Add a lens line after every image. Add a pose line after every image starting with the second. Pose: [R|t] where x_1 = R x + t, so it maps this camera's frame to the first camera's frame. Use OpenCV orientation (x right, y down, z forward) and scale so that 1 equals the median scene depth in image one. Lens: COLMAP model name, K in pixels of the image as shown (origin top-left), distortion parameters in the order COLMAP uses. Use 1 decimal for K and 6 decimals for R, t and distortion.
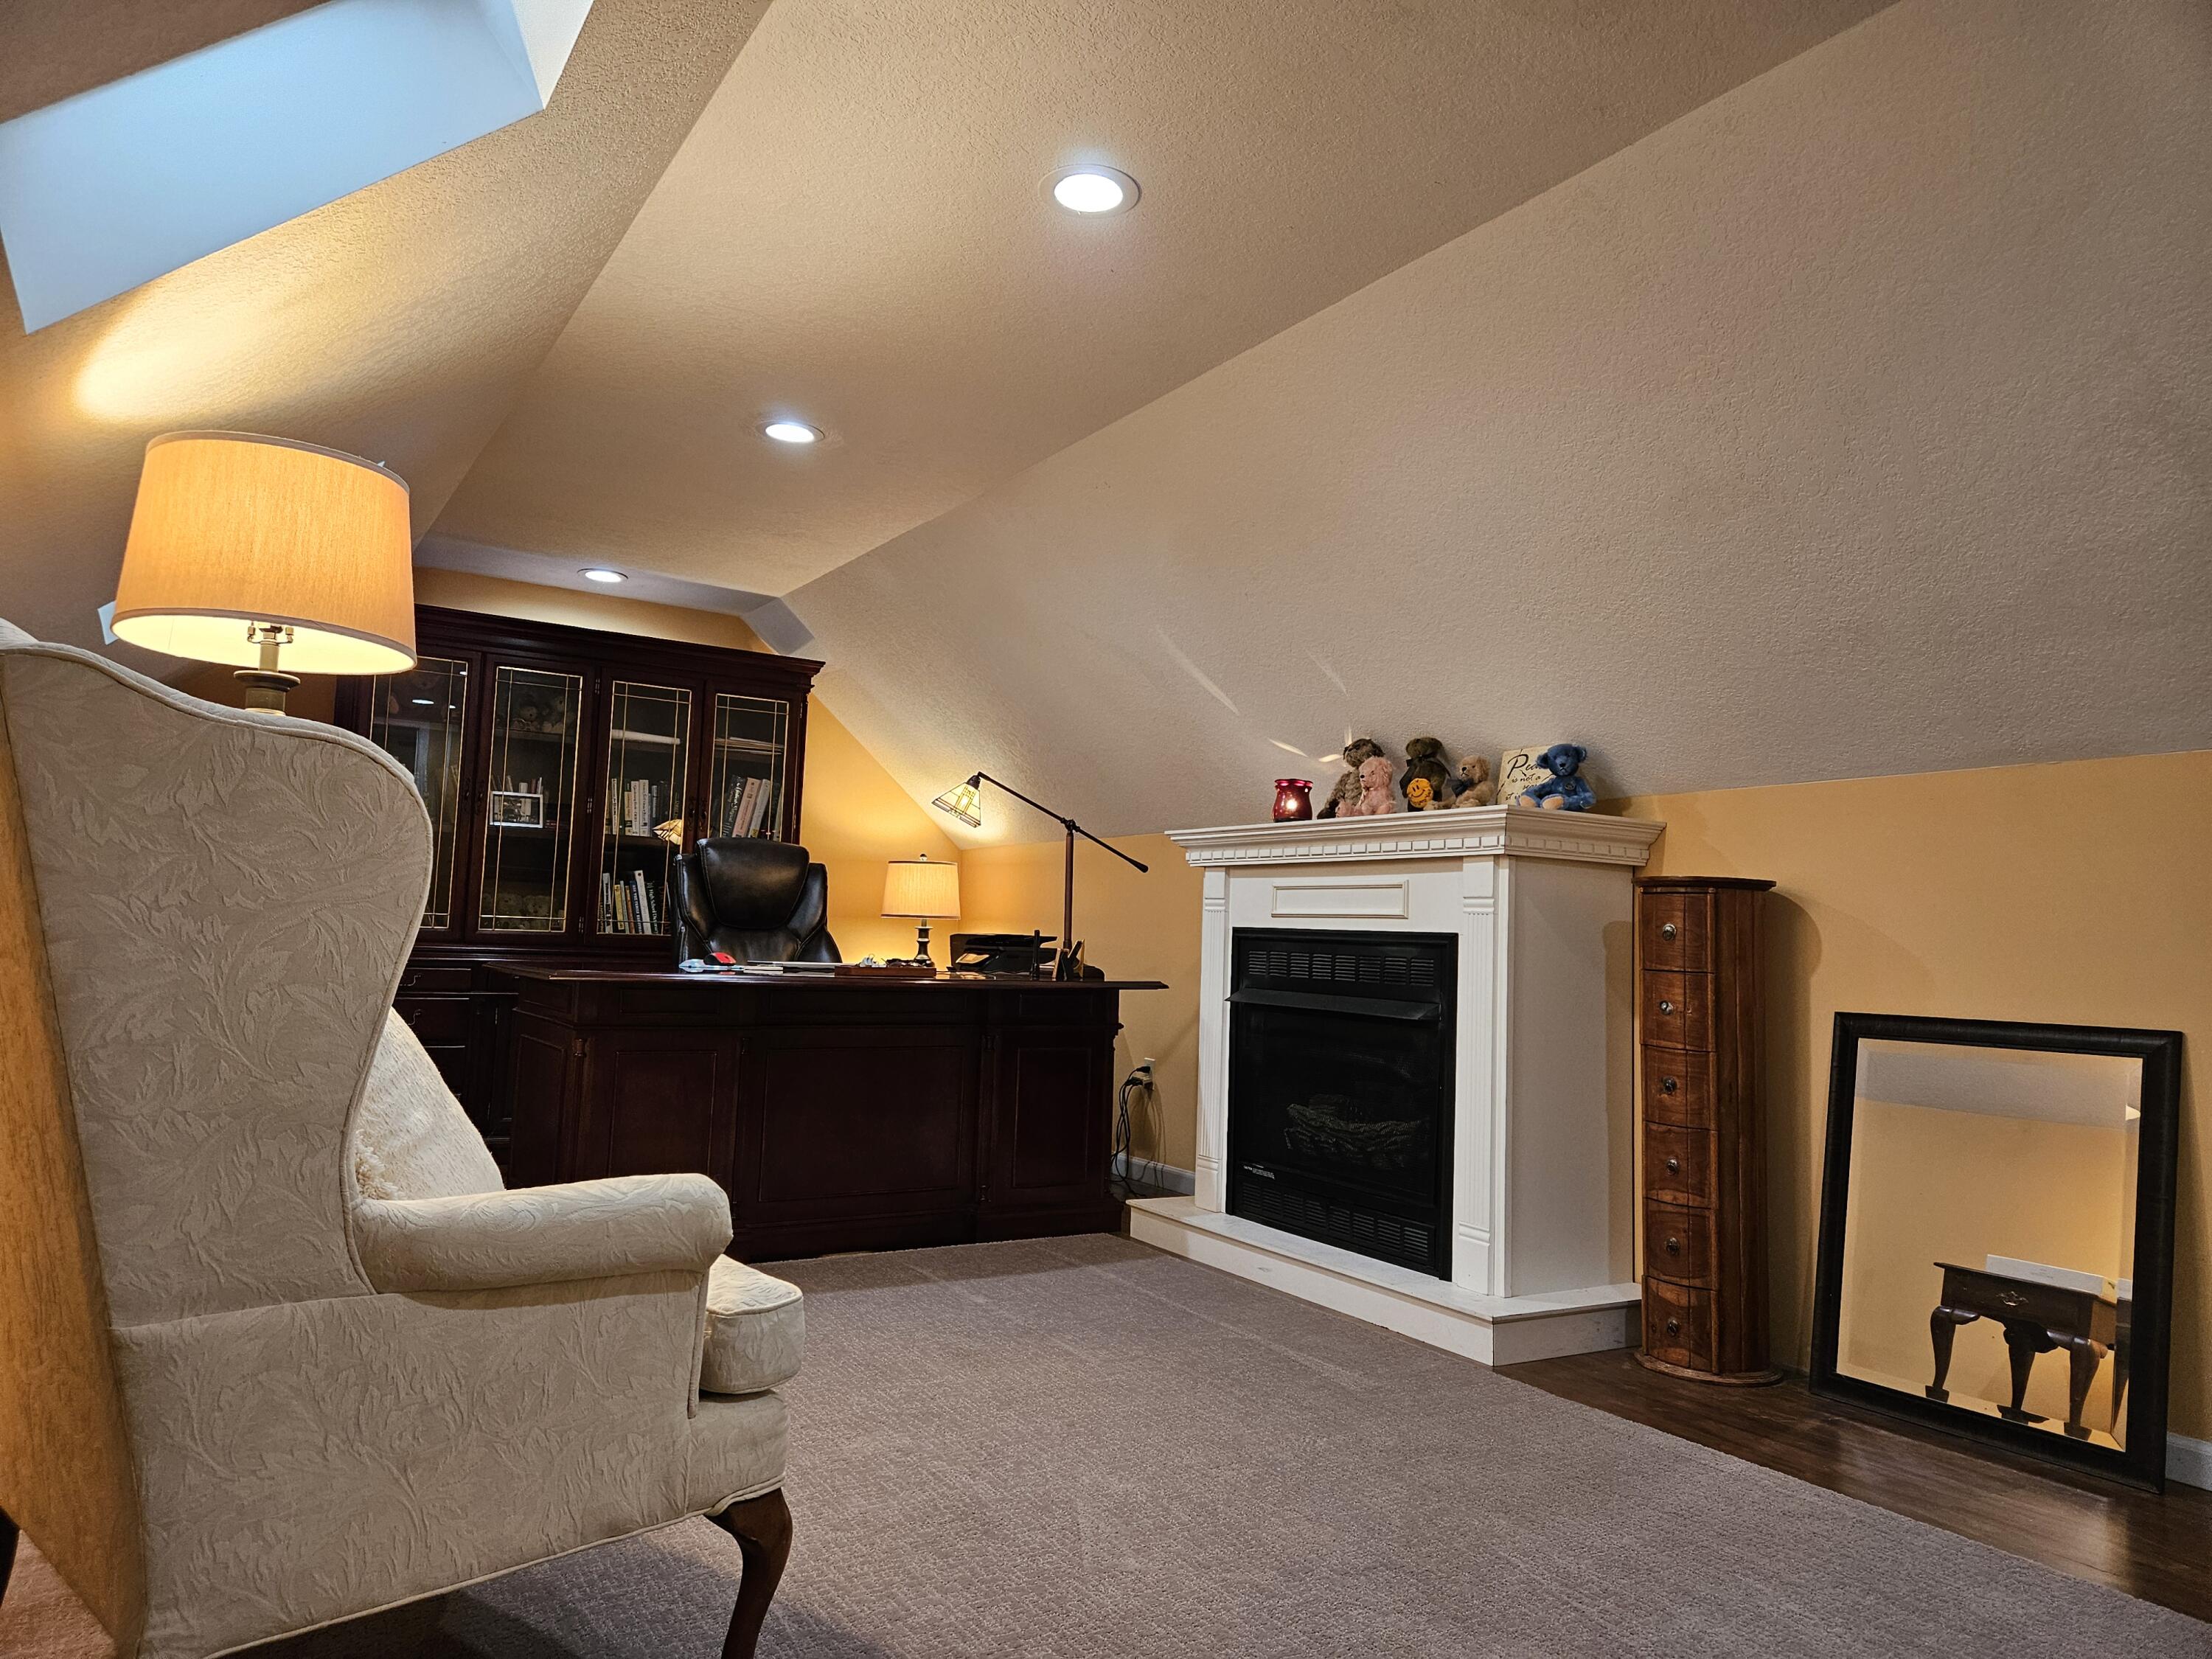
lens RADIAL K [[1457.3, 0, 1091.7], [0, 1457.3, 837.6], [0, 0, 1]] dist [0.094865, -0.087249]
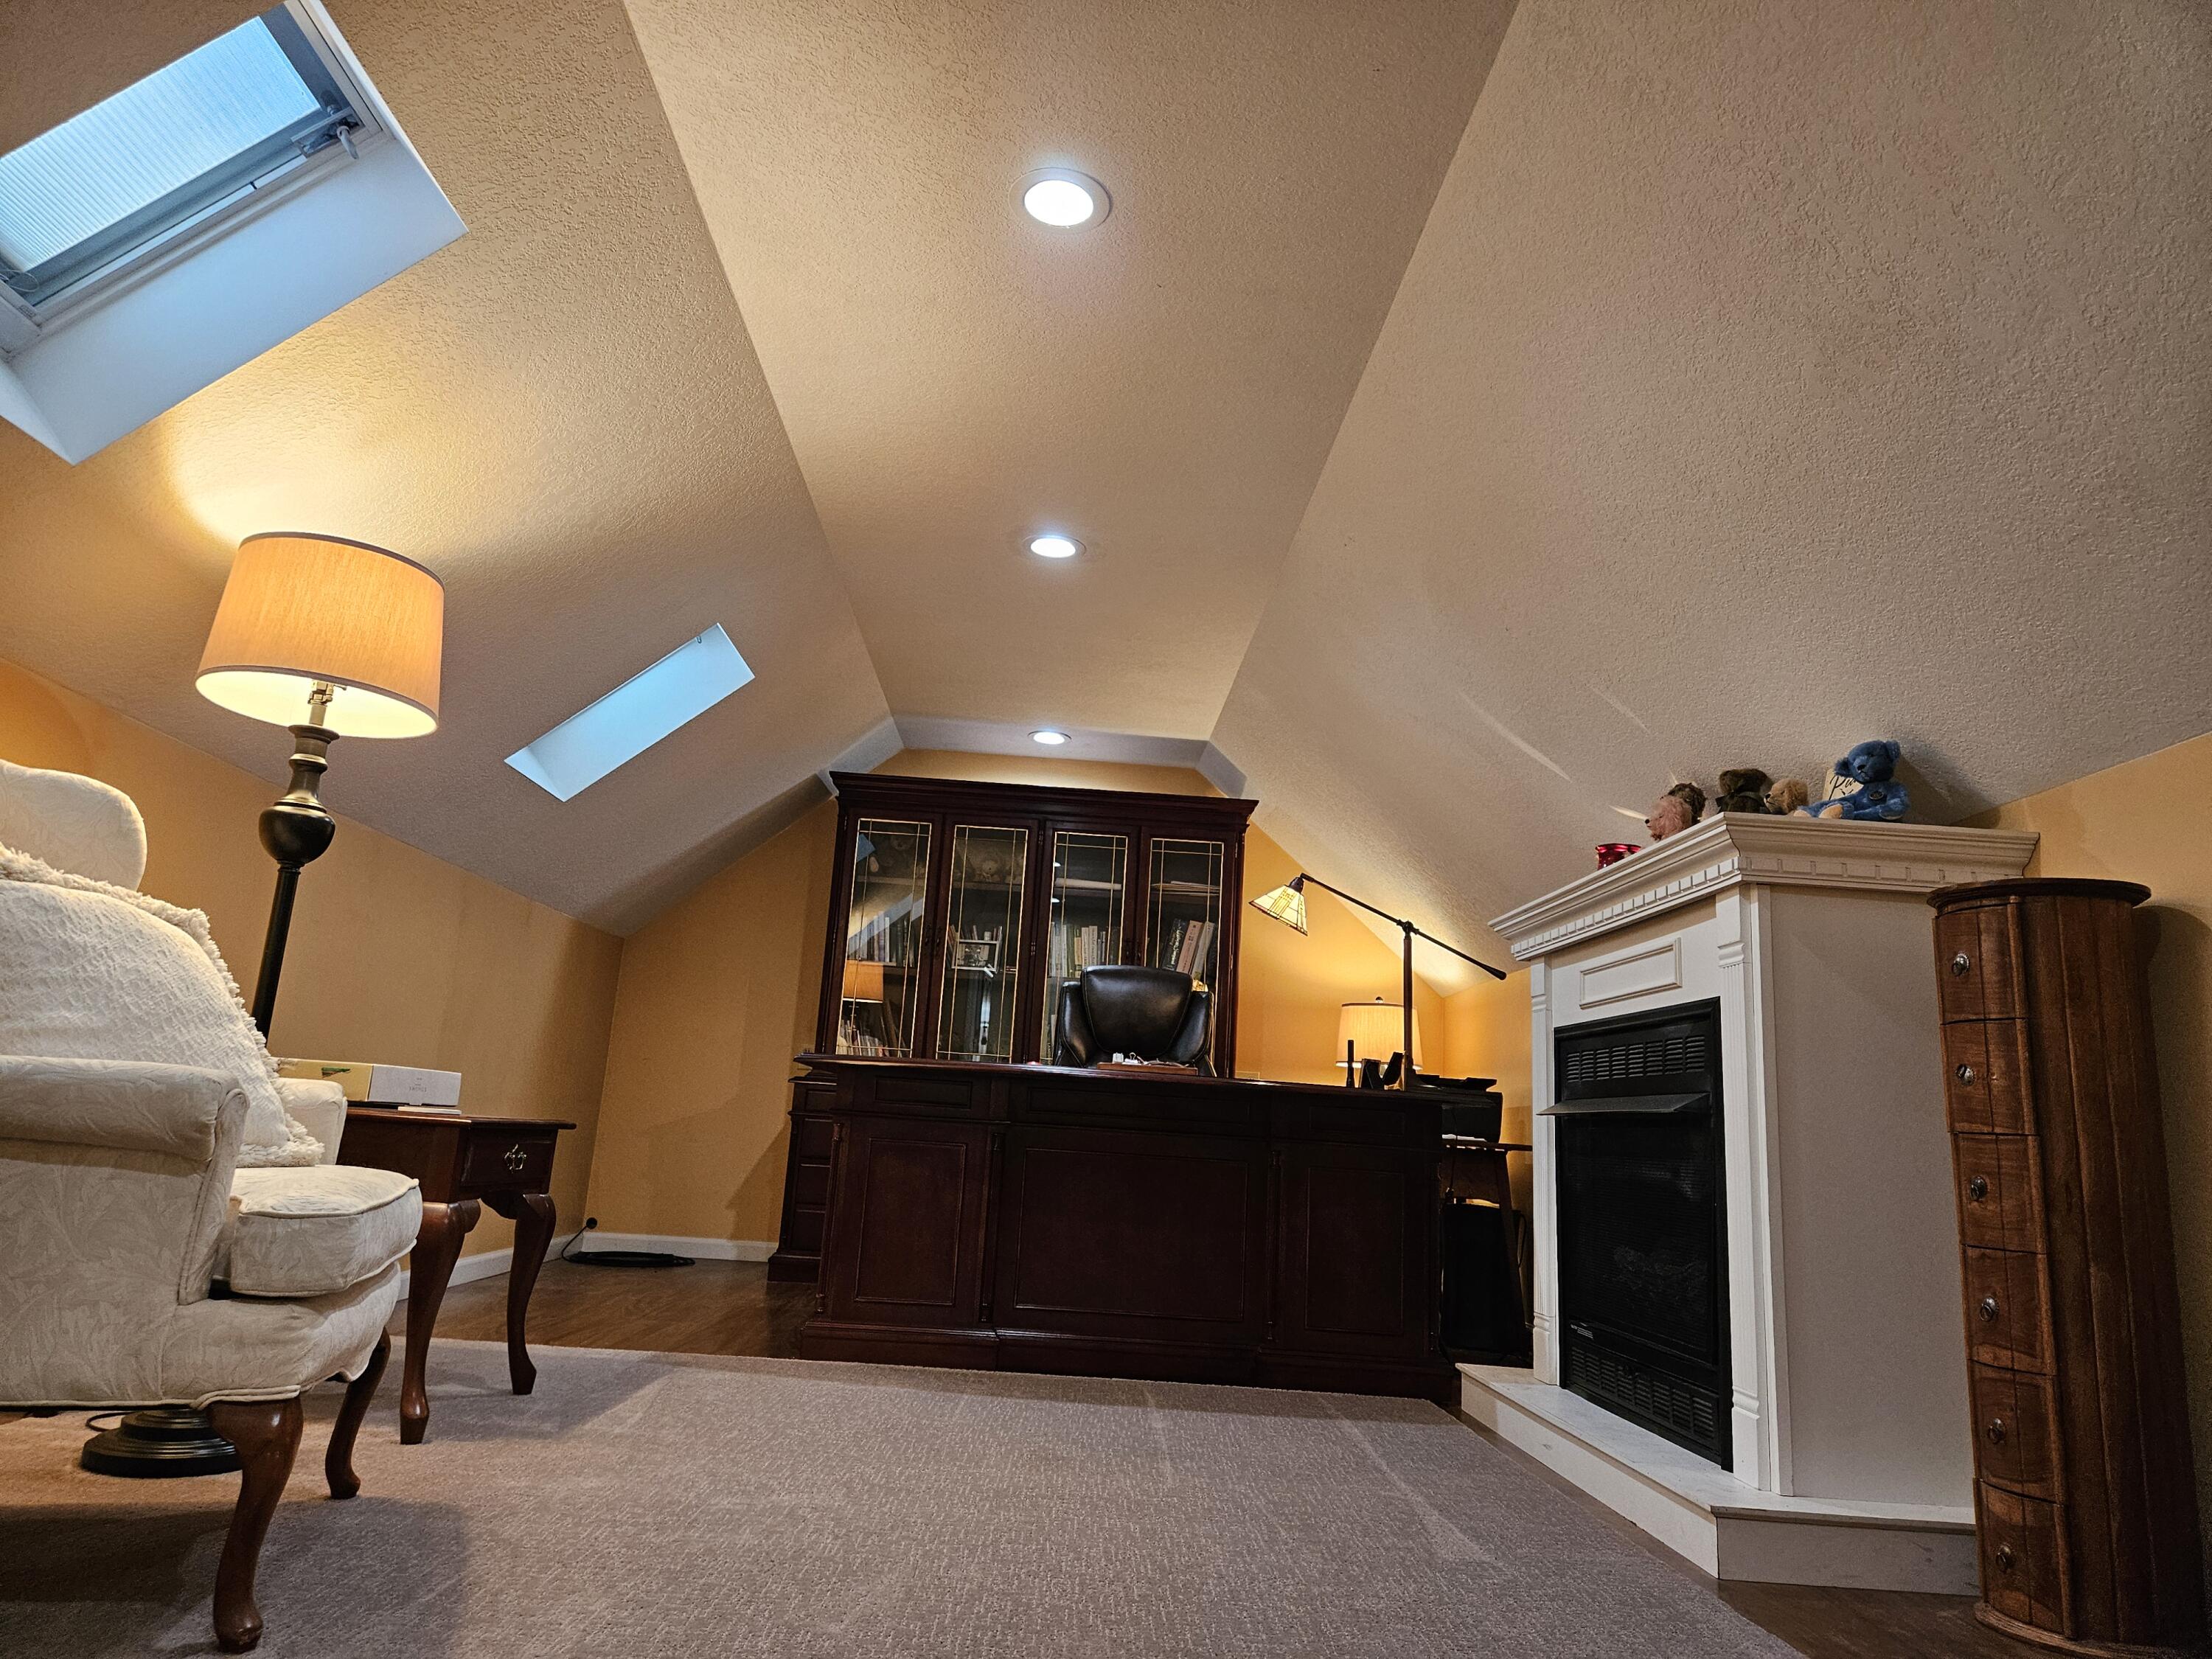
lens RADIAL K [[1457.3, 0, 1091.7], [0, 1457.3, 837.6], [0, 0, 1]] dist [0.094865, -0.087249]
pose [[0.869249, -0.081866, -0.487549, 0.336863], [0.005525, 0.987741, -0.156004, 0.099020], [0.494344, 0.132912, 0.859045, 0.158993]]
